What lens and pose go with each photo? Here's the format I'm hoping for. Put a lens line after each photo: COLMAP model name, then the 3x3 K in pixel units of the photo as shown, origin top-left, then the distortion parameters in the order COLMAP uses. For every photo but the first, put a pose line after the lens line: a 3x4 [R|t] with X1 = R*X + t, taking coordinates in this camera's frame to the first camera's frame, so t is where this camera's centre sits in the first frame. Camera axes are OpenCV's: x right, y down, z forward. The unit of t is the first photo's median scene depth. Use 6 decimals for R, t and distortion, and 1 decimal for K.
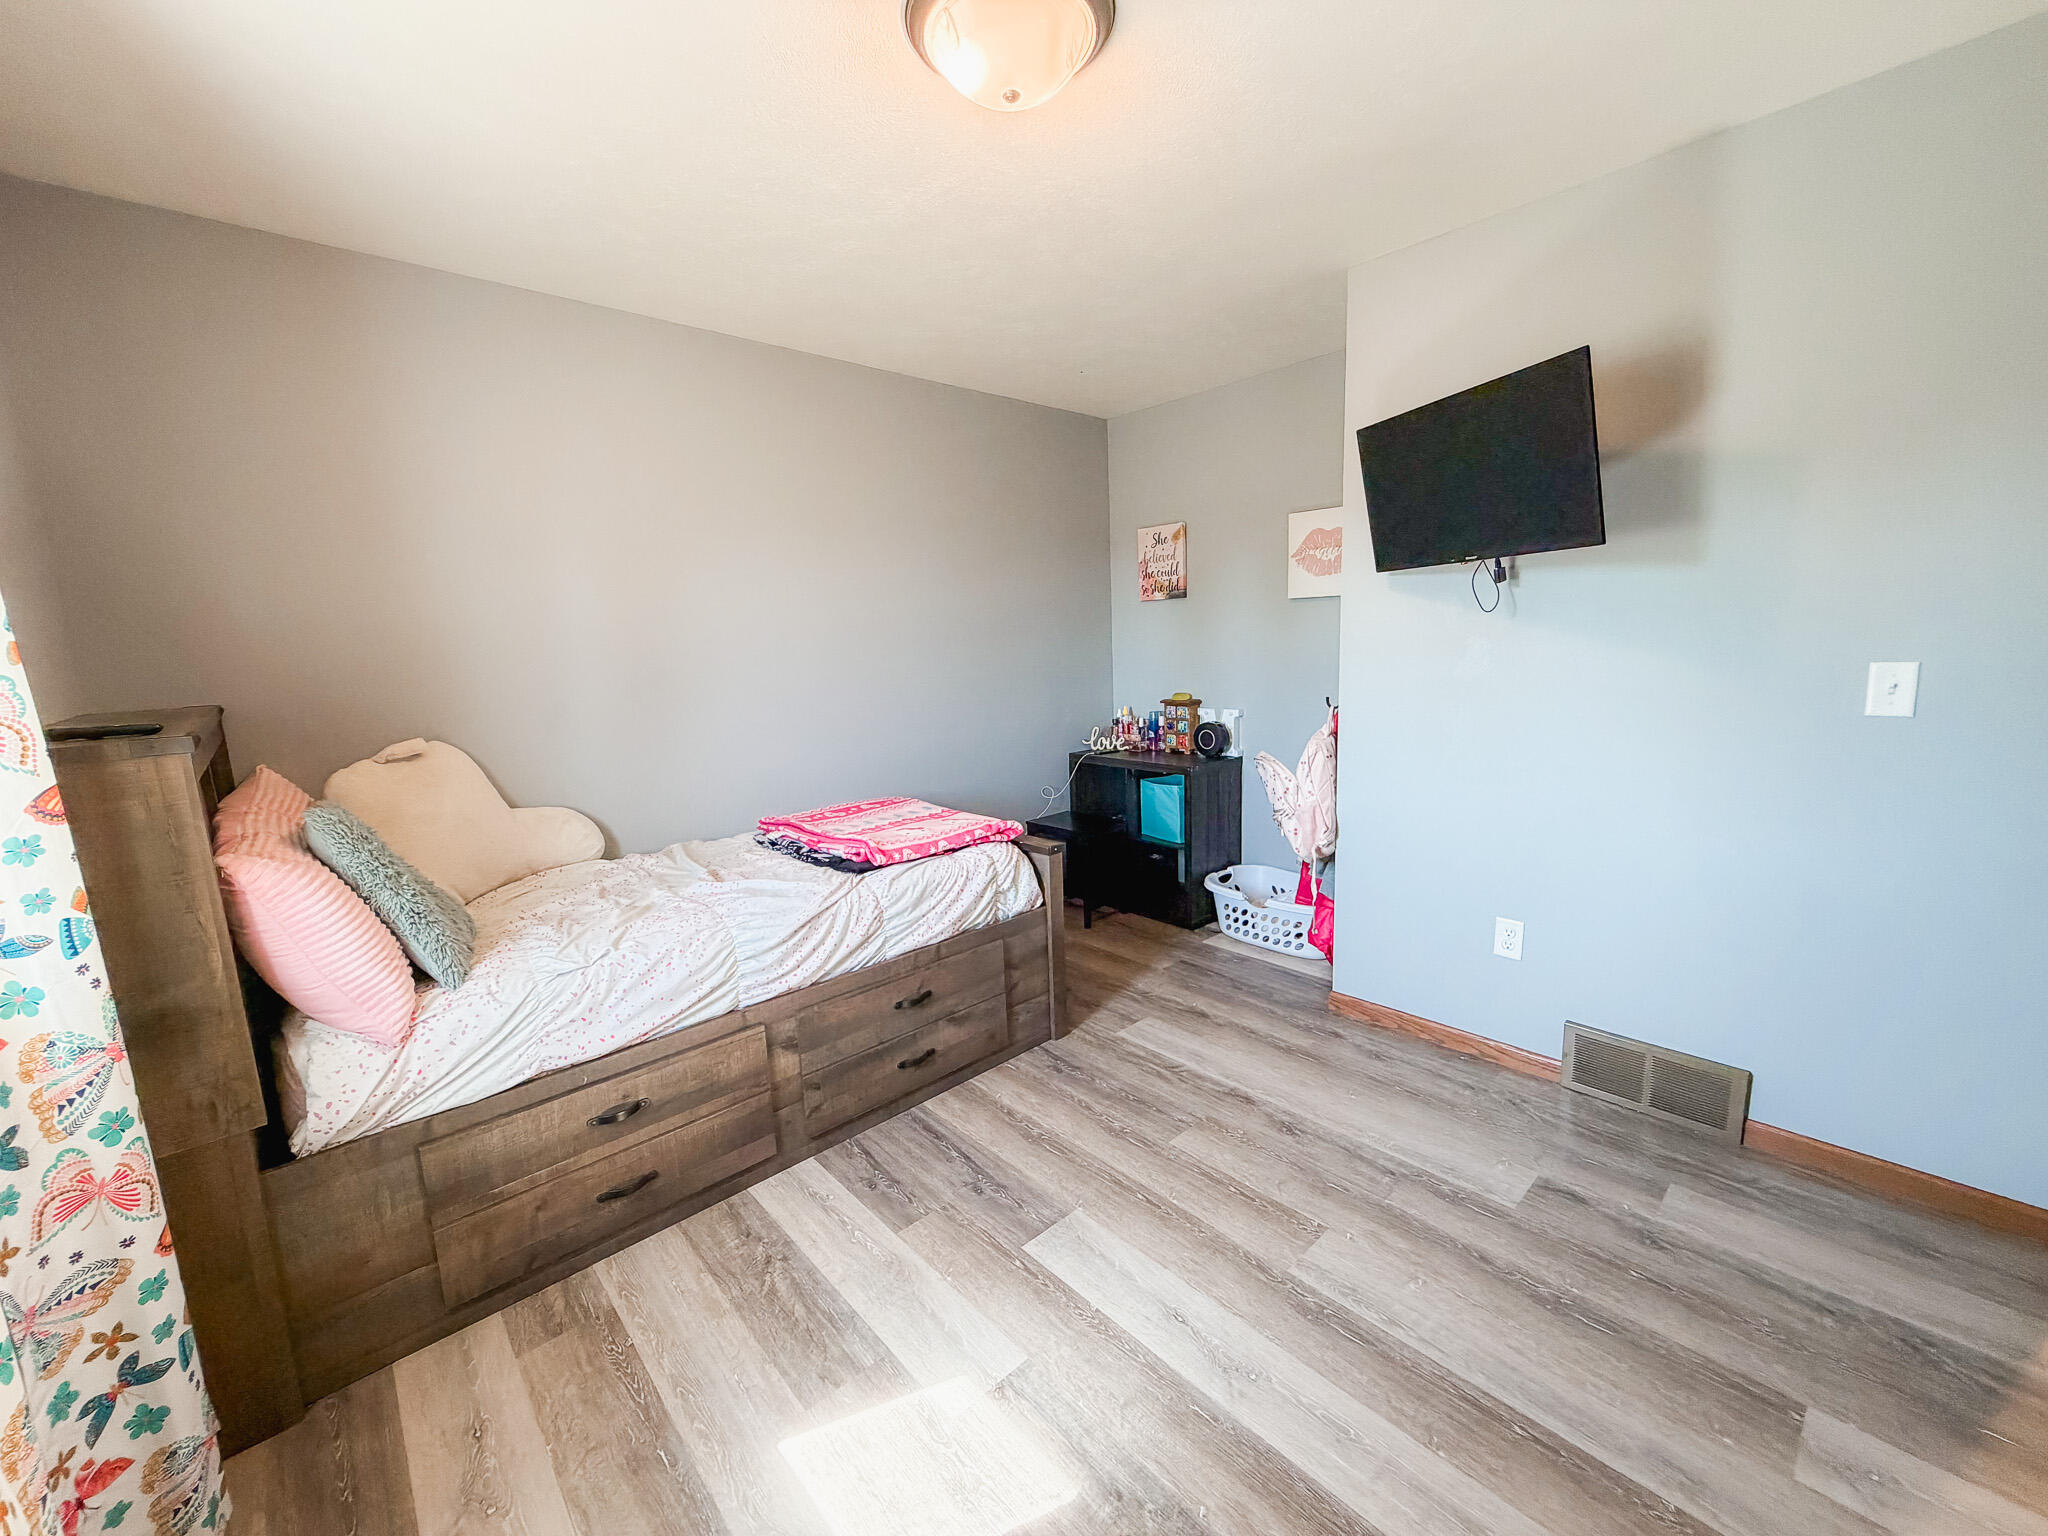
lens RADIAL K [[818.1, 0, 1018.7], [0, 818.1, 767.2], [0, 0, 1]] dist [-0.001855, 0.000184]
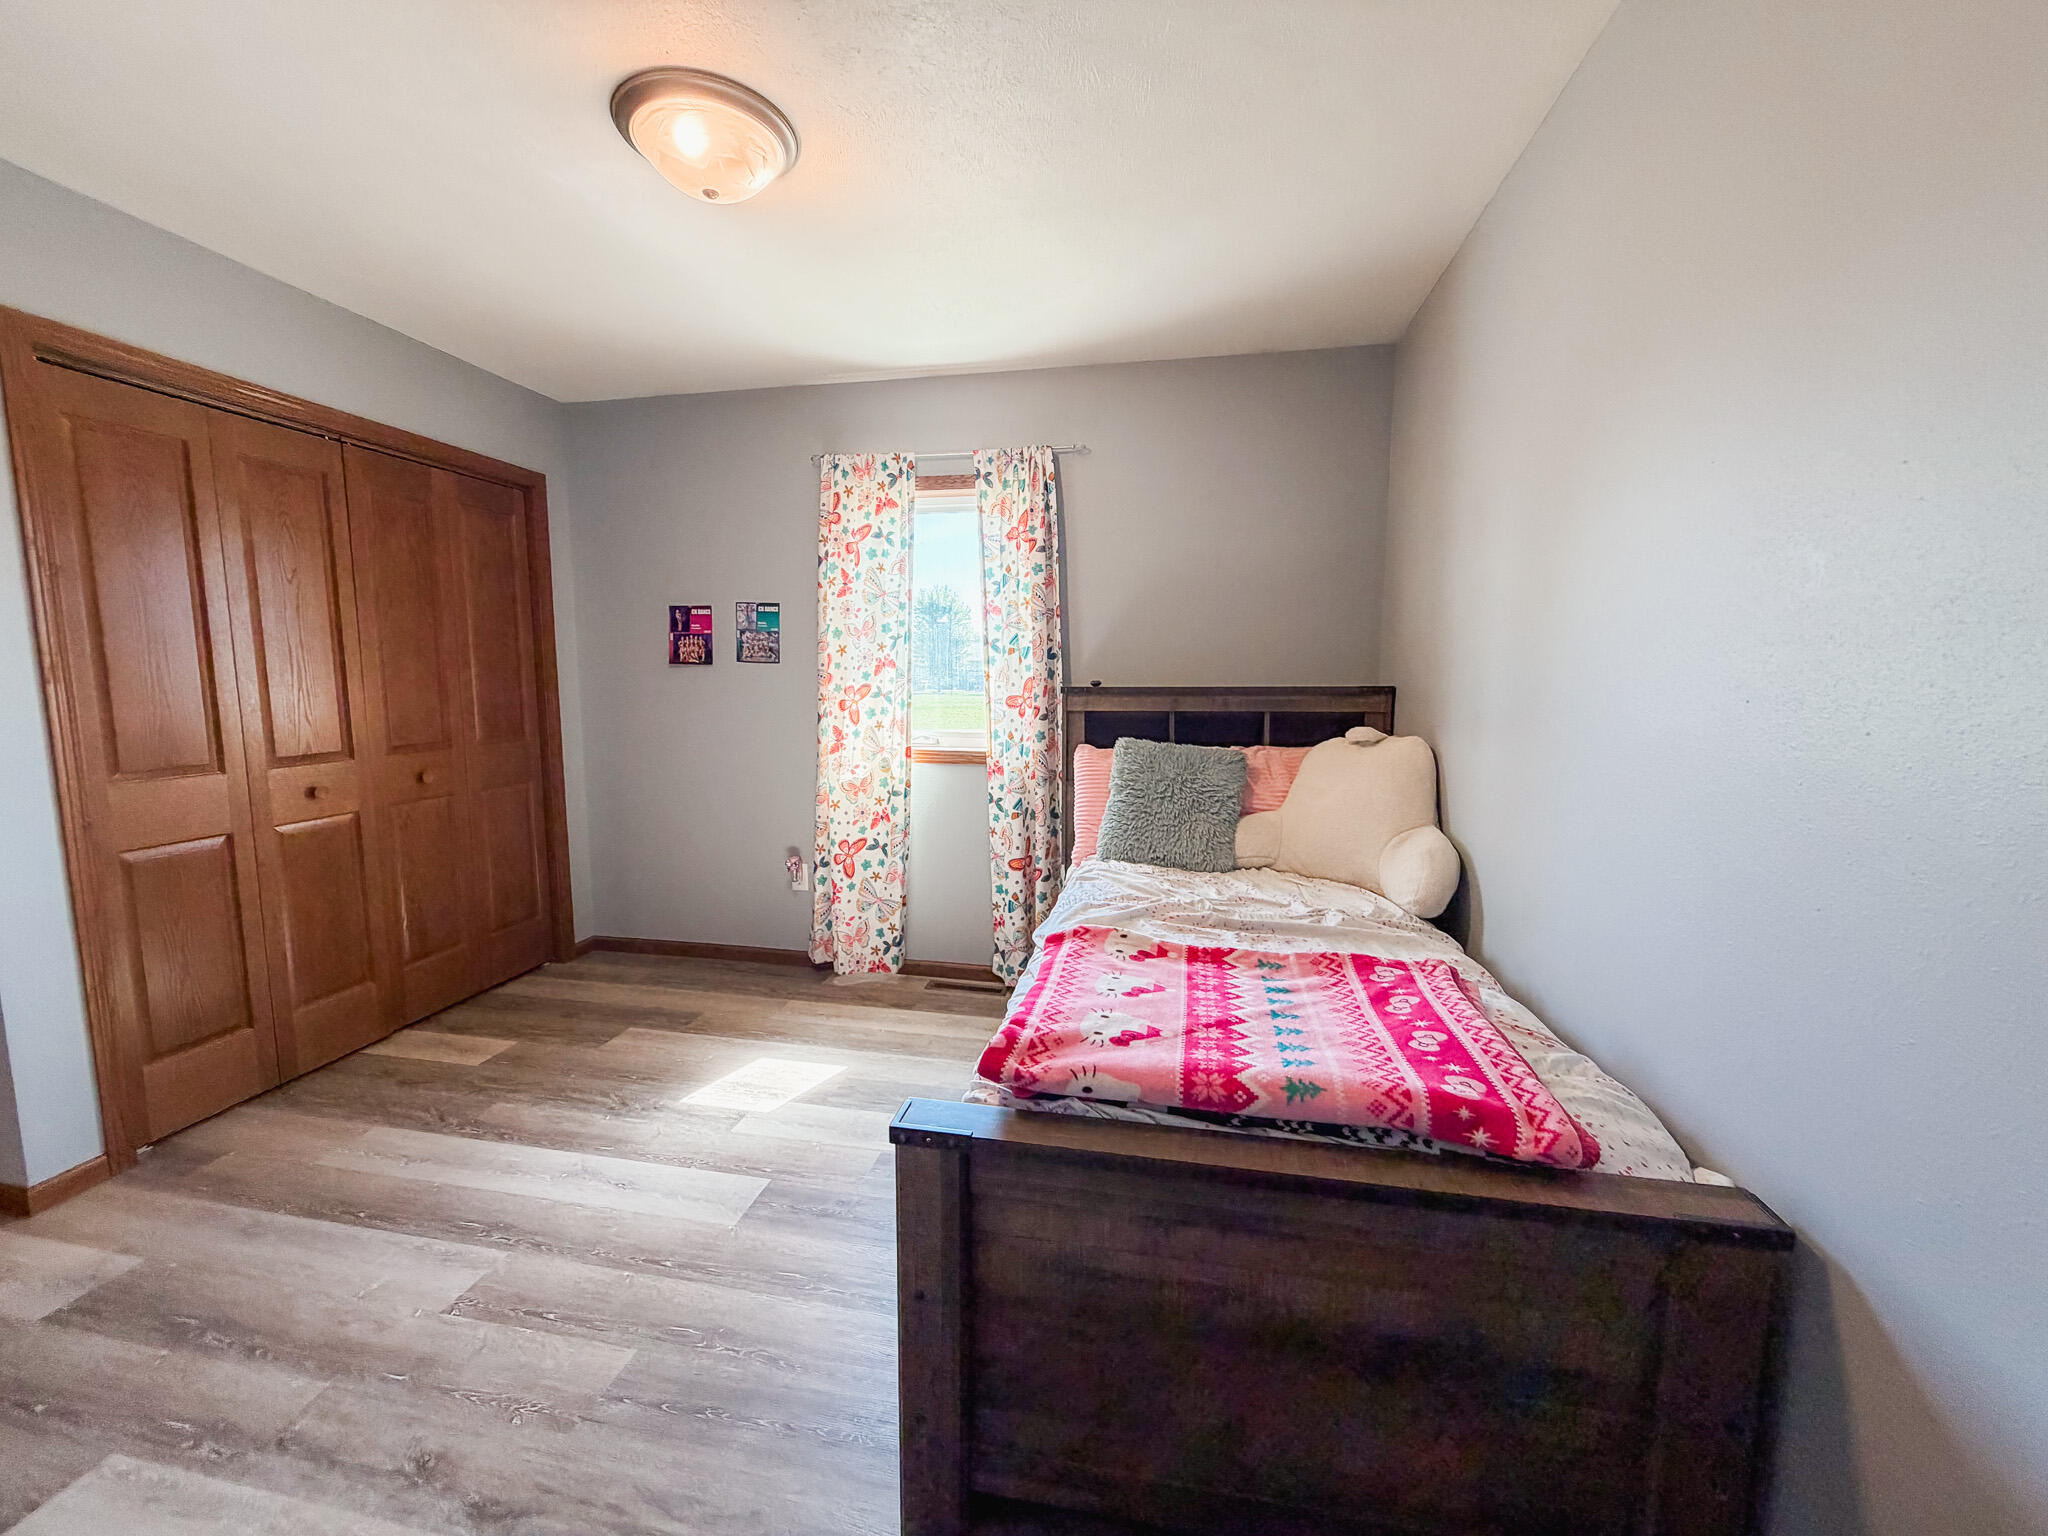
lens RADIAL K [[818.1, 0, 1019.6], [0, 818.1, 777.8], [0, 0, 1]] dist [-0.001855, 0.000184]
pose [[-0.800989, 0.109165, -0.588642, 0.277851], [-0.068421, 0.960101, 0.271156, -0.236111], [0.594756, 0.257468, -0.761561, 1.591073]]
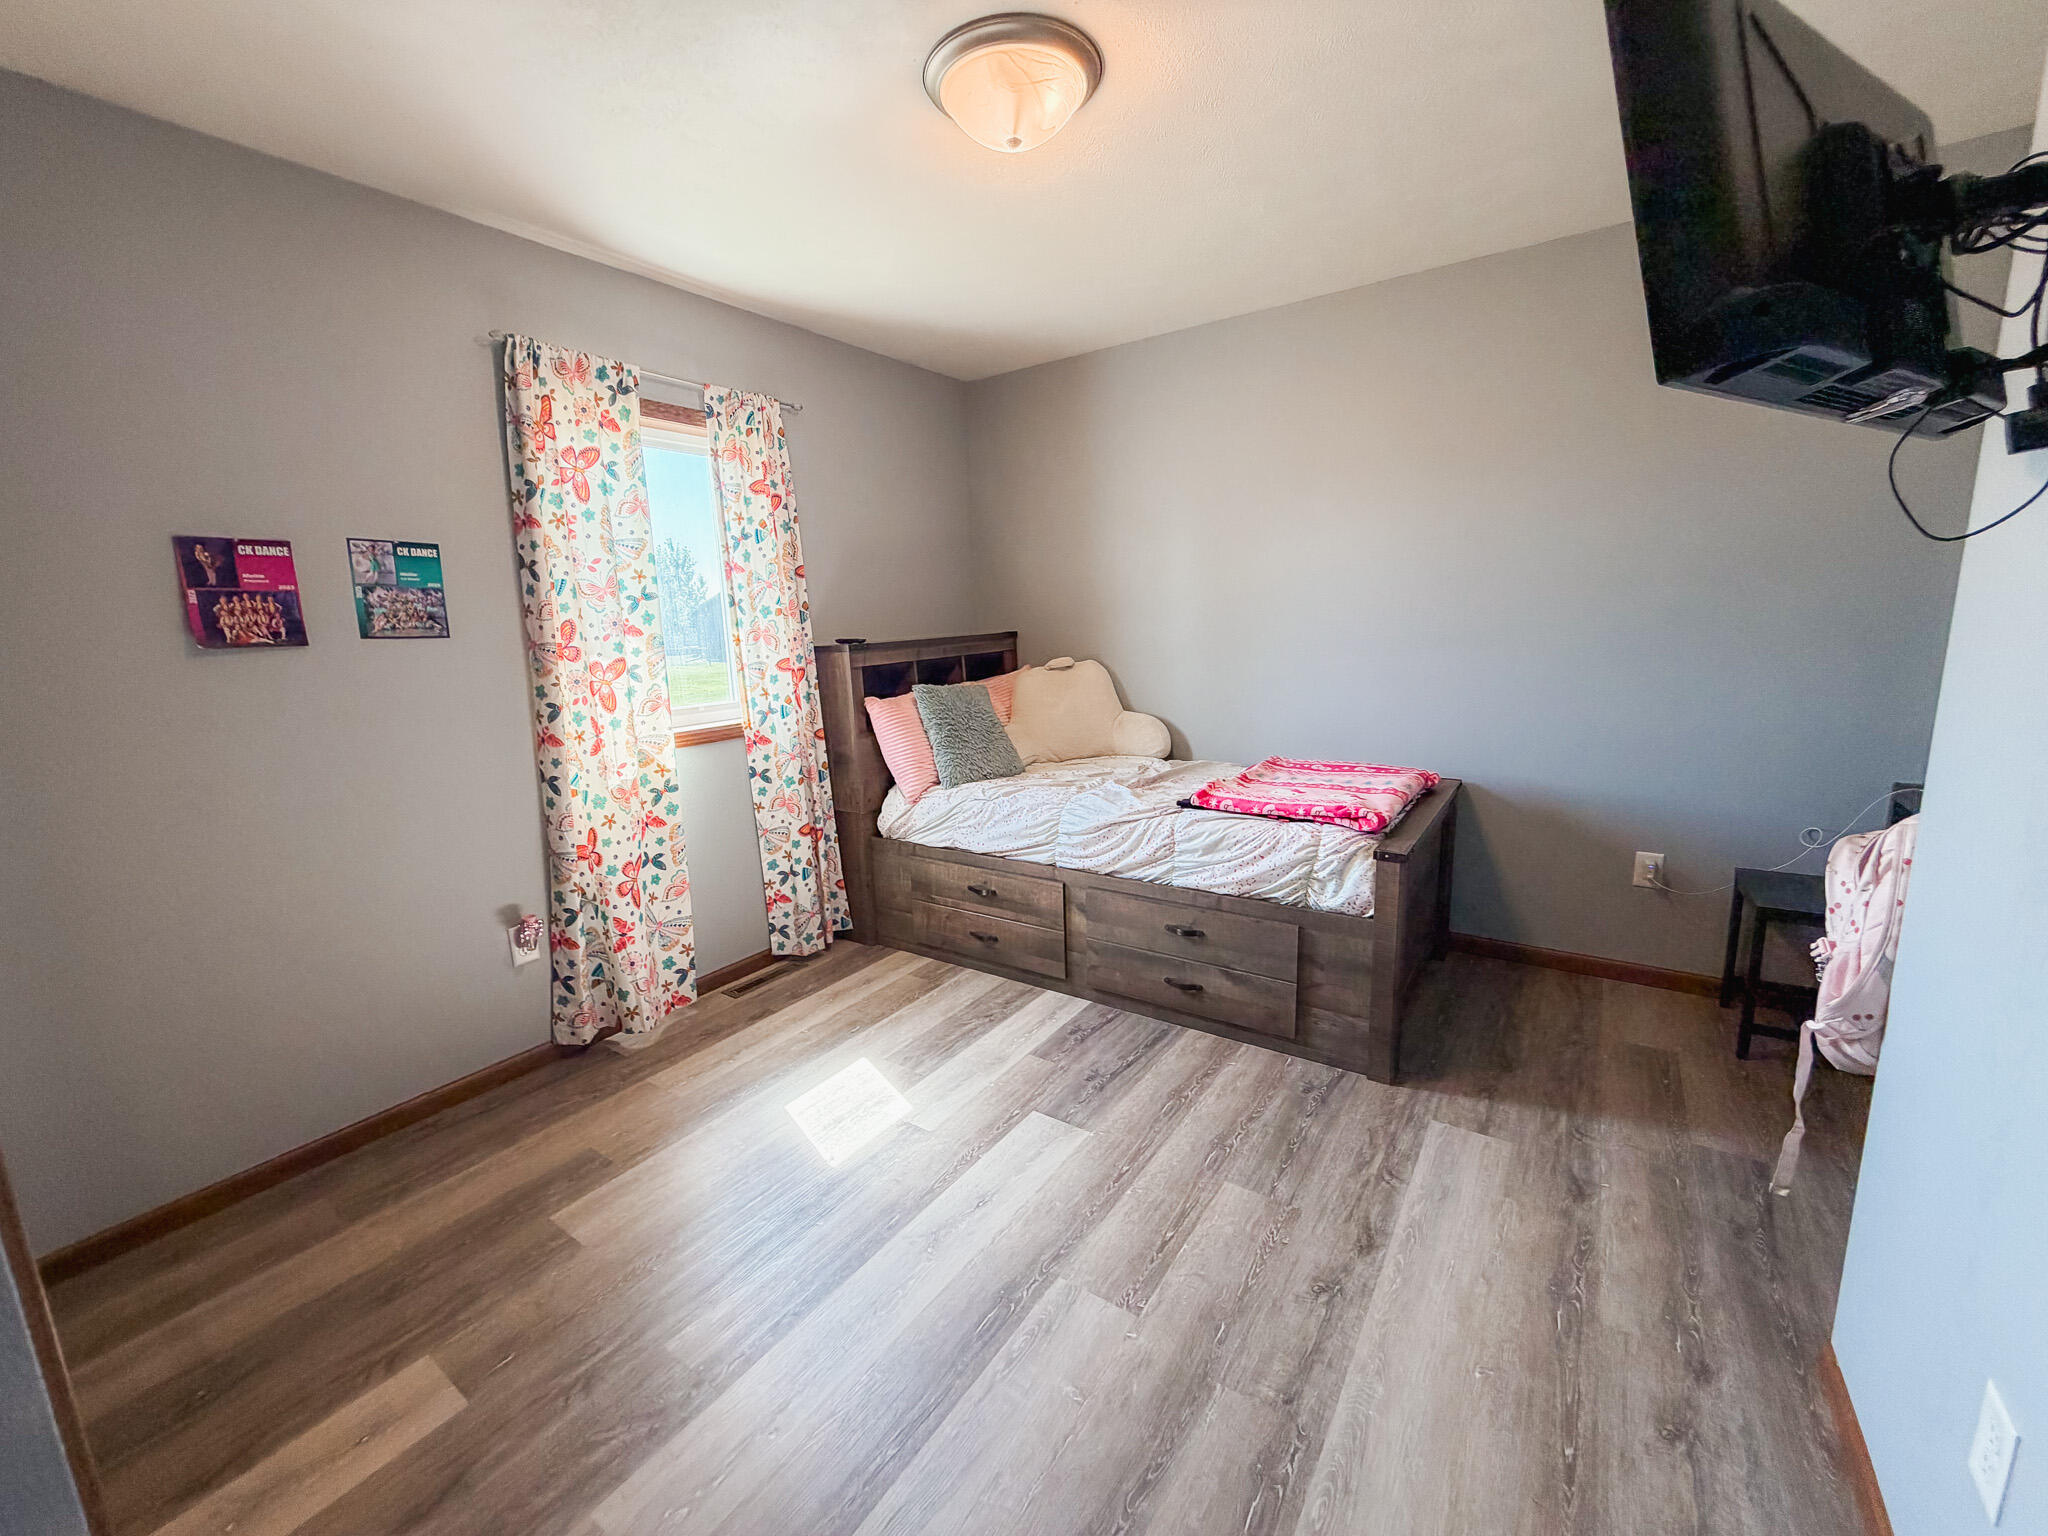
lens RADIAL K [[818.1, 0, 1014.0], [0, 818.1, 777.2], [0, 0, 1]] dist [-0.001855, 0.000184]
pose [[0.224900, 0.216029, -0.950132, 0.862071], [-0.122449, 0.973649, 0.192391, -0.104741], [0.966657, 0.073074, 0.245426, 0.522627]]
